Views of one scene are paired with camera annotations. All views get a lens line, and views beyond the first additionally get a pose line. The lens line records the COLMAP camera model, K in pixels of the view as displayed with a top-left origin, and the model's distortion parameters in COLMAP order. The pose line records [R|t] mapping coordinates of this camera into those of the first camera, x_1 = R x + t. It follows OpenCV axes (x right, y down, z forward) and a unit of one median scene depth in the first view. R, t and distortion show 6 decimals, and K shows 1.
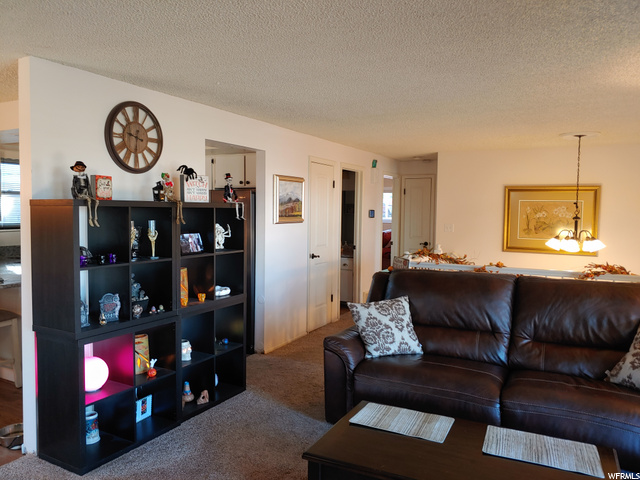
lens RADIAL K [[483.1, 0, 320.0], [0, 483.1, 240.0], [0, 0, 1]] dist [-0.002099, -0.002723]
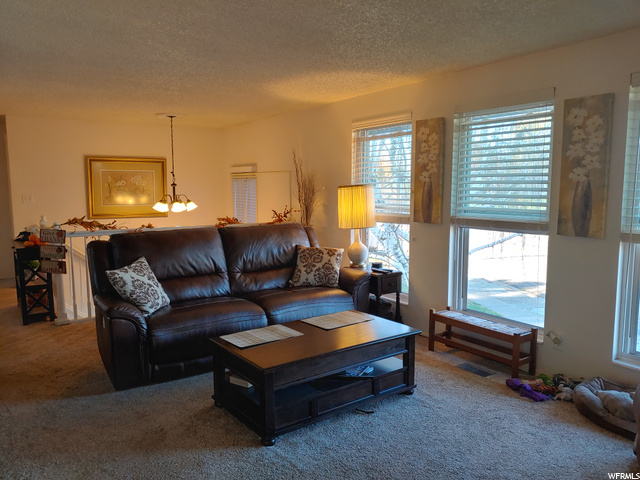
lens RADIAL K [[471.4, 0, 320.0], [0, 471.4, 240.0], [0, 0, 1]] dist [-0.044519, -0.003072]
pose [[0.468546, -0.114328, 0.876010, -0.577315], [0.060265, 0.993417, 0.097418, 0.001335], [-0.881381, 0.007148, 0.472352, 0.175341]]
